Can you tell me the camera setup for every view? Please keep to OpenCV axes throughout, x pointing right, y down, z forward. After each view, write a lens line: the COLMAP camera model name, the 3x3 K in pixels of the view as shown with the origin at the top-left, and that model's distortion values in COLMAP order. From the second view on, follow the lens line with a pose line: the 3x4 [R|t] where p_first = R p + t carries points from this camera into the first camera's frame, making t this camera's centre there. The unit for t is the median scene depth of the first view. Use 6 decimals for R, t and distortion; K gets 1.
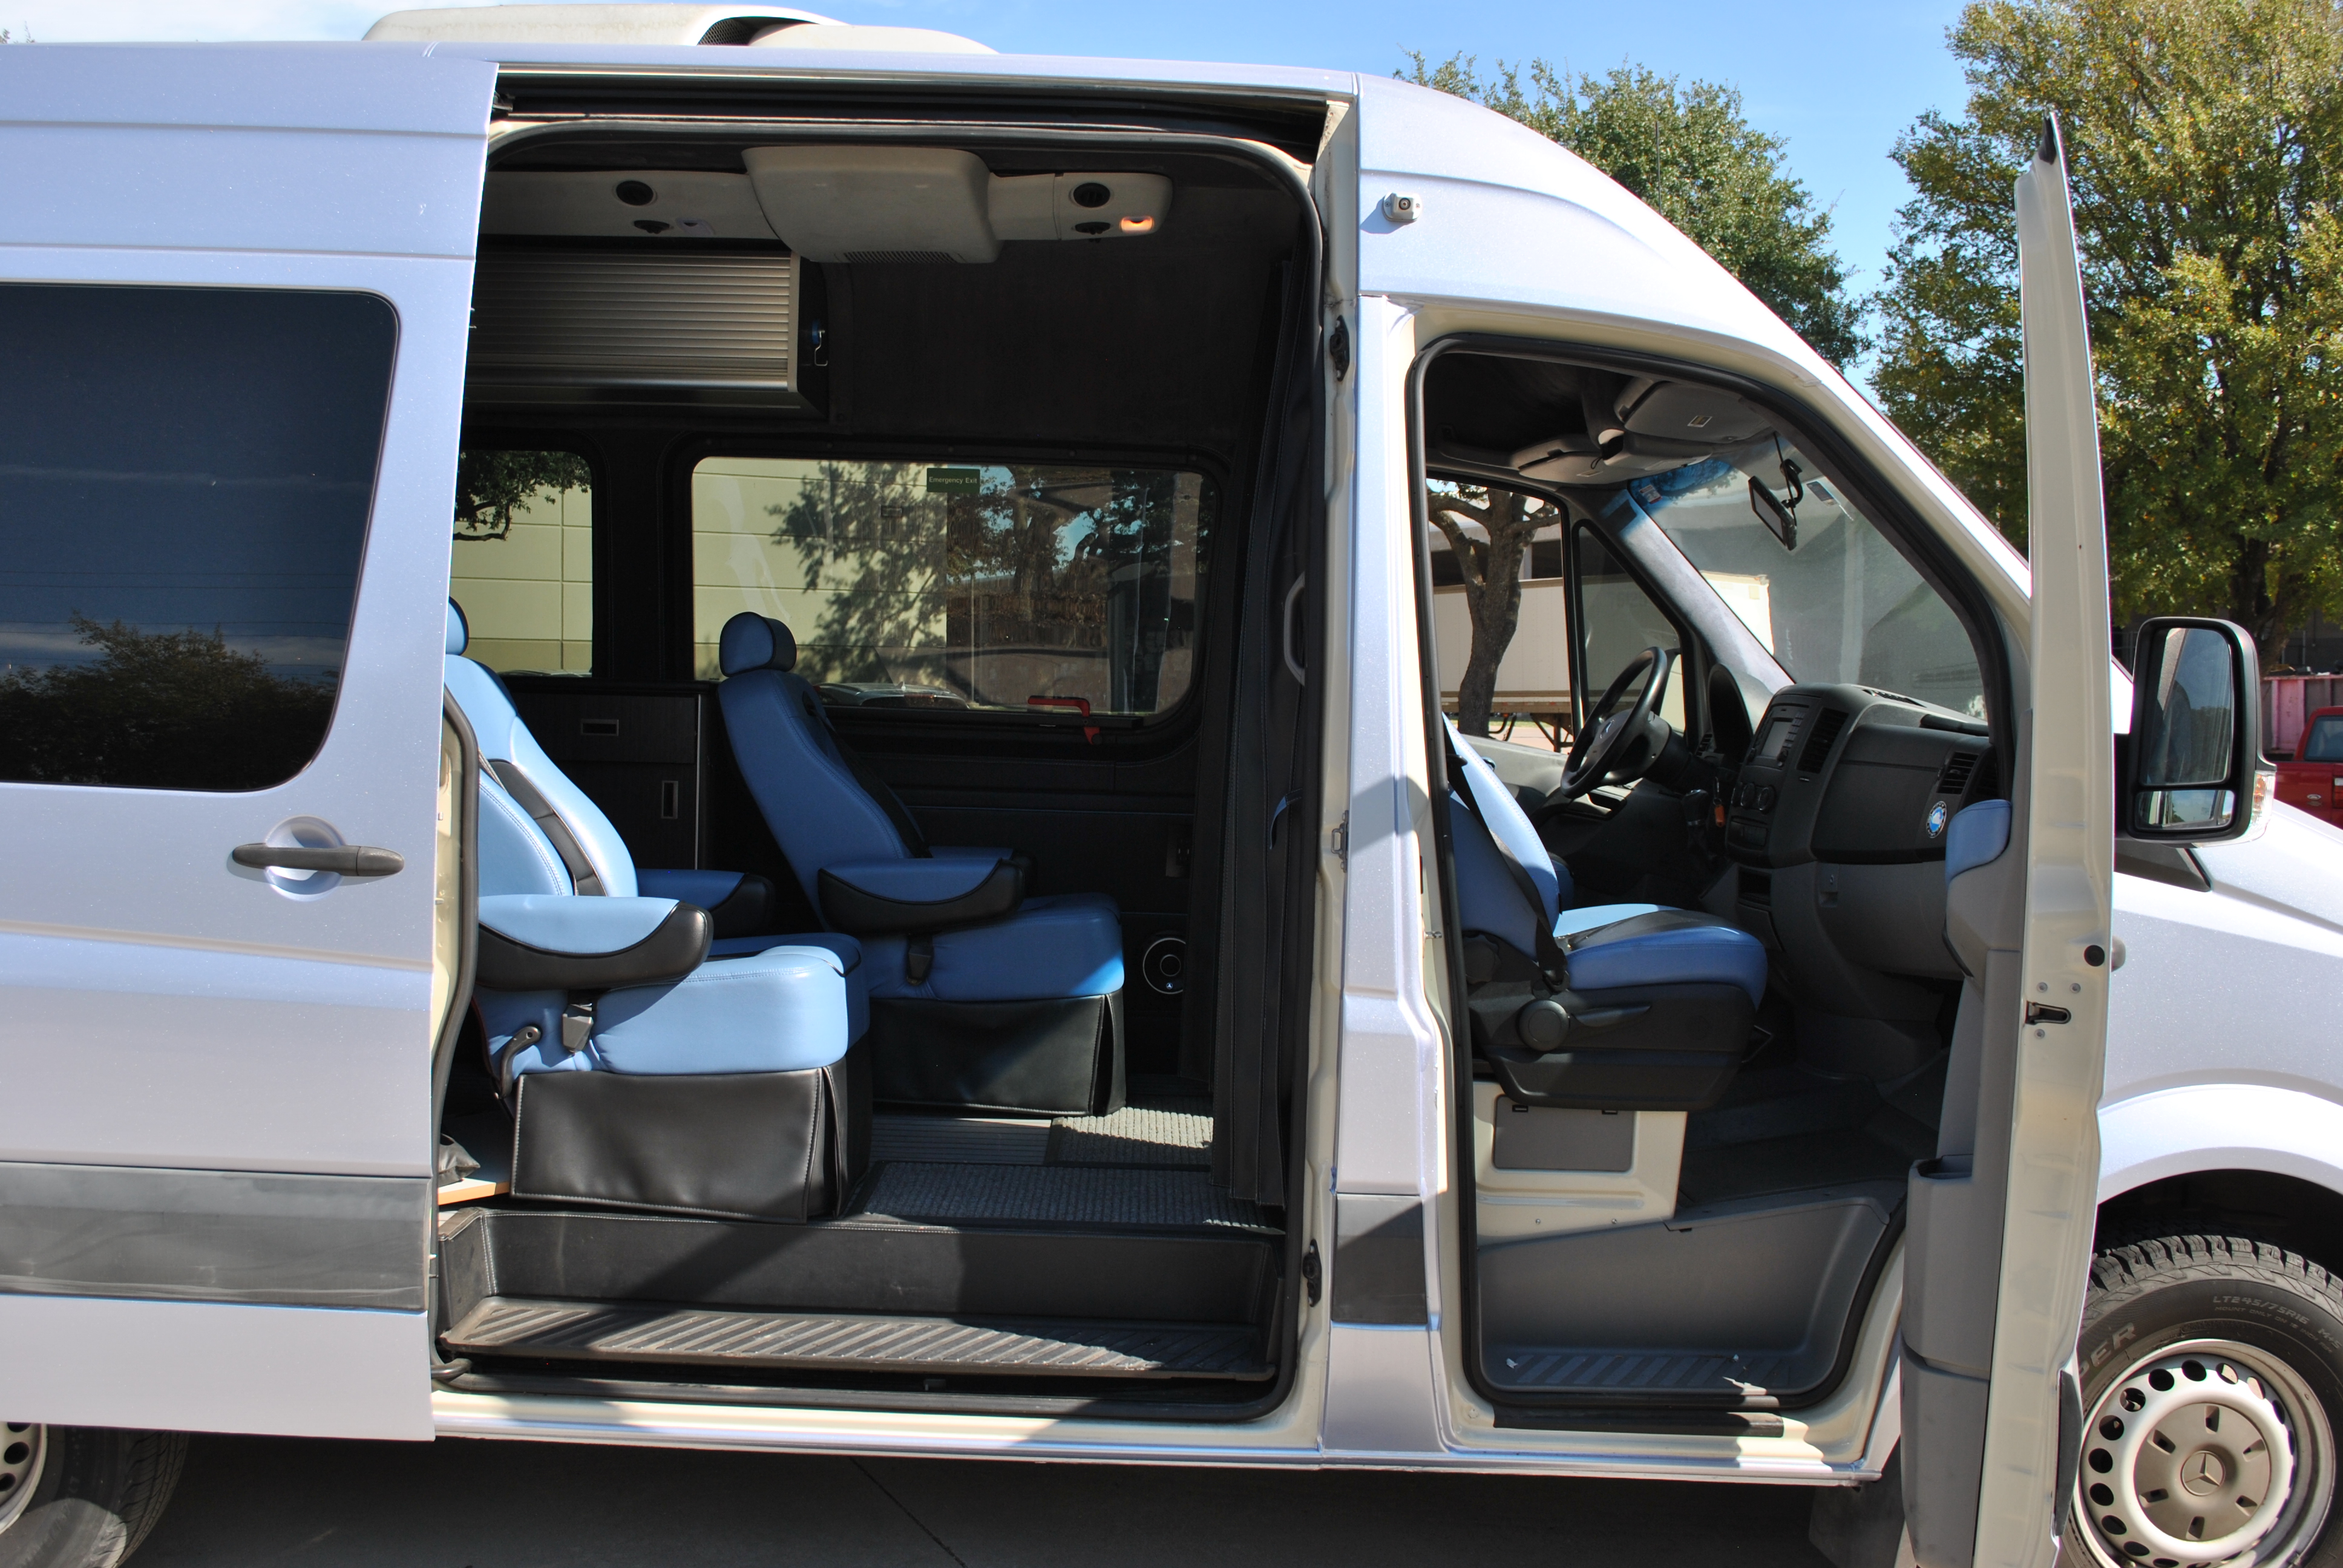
lens RADIAL K [[2057.1, 0, 1165.7], [0, 2057.1, 823.8], [0, 0, 1]] dist [-0.069907, 0.015864]
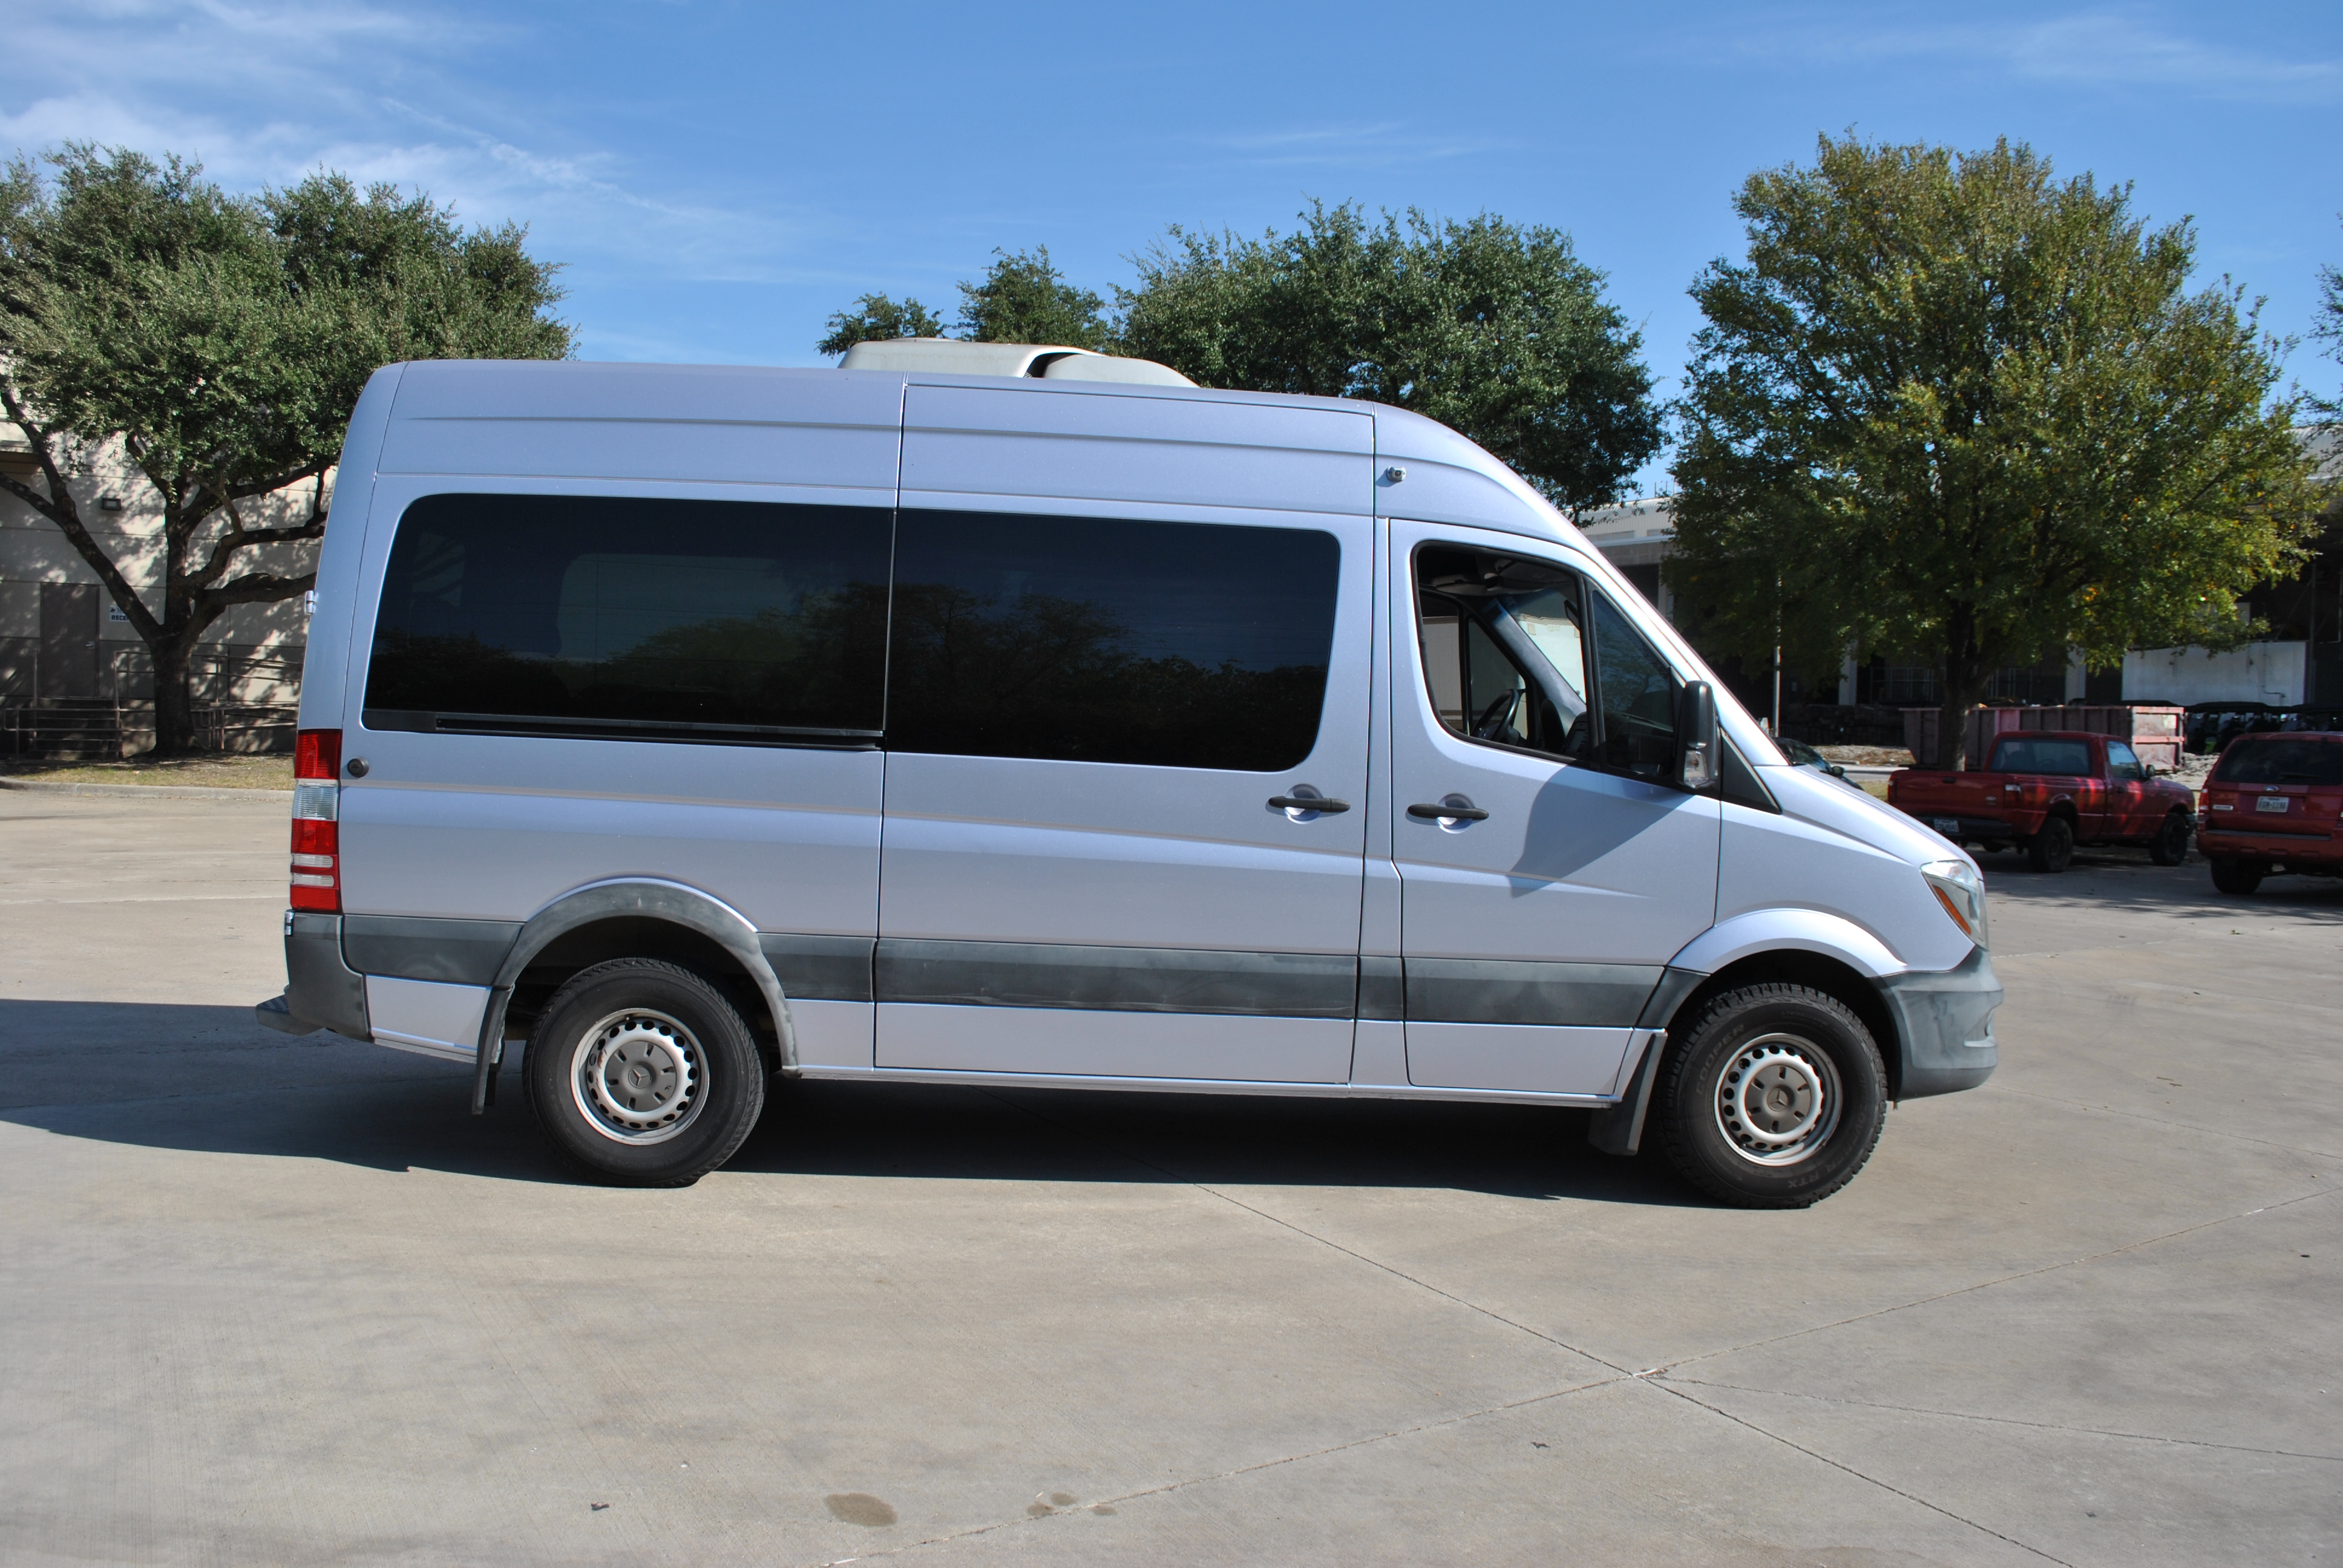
lens RADIAL K [[1855.1, 0, 1169.6], [0, 1855.1, 840.6], [0, 0, 1]] dist [-0.079974, 0.010103]
pose [[0.998062, 0.008972, 0.061575, -0.033485], [-0.009439, 0.999929, 0.007296, 0.007905], [-0.061505, -0.007864, 0.998076, -0.126161]]
